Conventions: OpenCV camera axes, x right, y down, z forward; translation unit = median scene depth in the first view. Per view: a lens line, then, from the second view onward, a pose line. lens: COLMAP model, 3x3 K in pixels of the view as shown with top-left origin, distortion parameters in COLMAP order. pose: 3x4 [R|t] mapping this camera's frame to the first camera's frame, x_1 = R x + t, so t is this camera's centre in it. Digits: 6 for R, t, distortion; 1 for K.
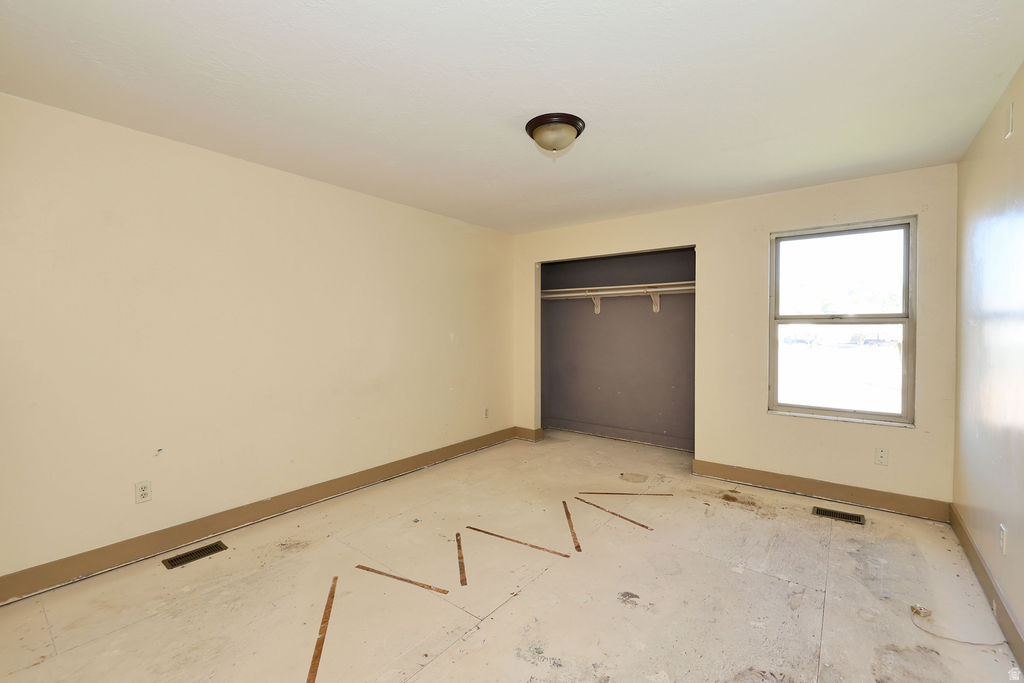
lens RADIAL K [[435.4, 0, 511.8], [0, 435.4, 336.4], [0, 0, 1]] dist [-0.002939, -0.000508]
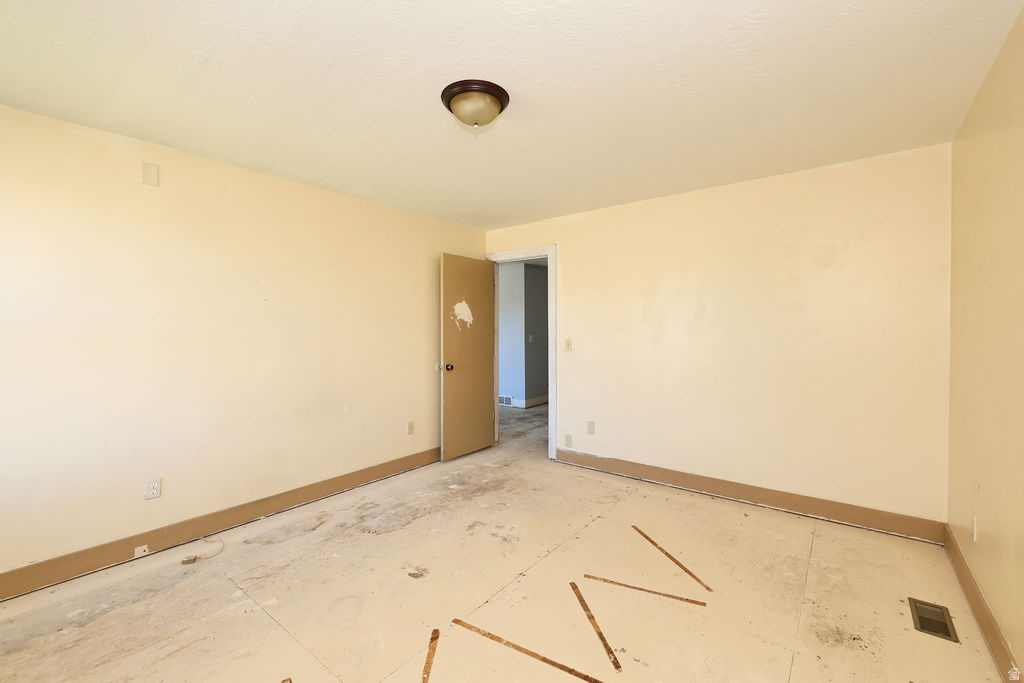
lens RADIAL K [[435.4, 0, 512.4], [0, 435.4, 337.1], [0, 0, 1]] dist [-0.002939, -0.000508]
pose [[-0.999992, 0.002592, -0.002885, 0.028729], [0.002473, 0.999172, 0.040610, -0.038836], [0.002988, 0.040602, -0.999171, 1.887867]]
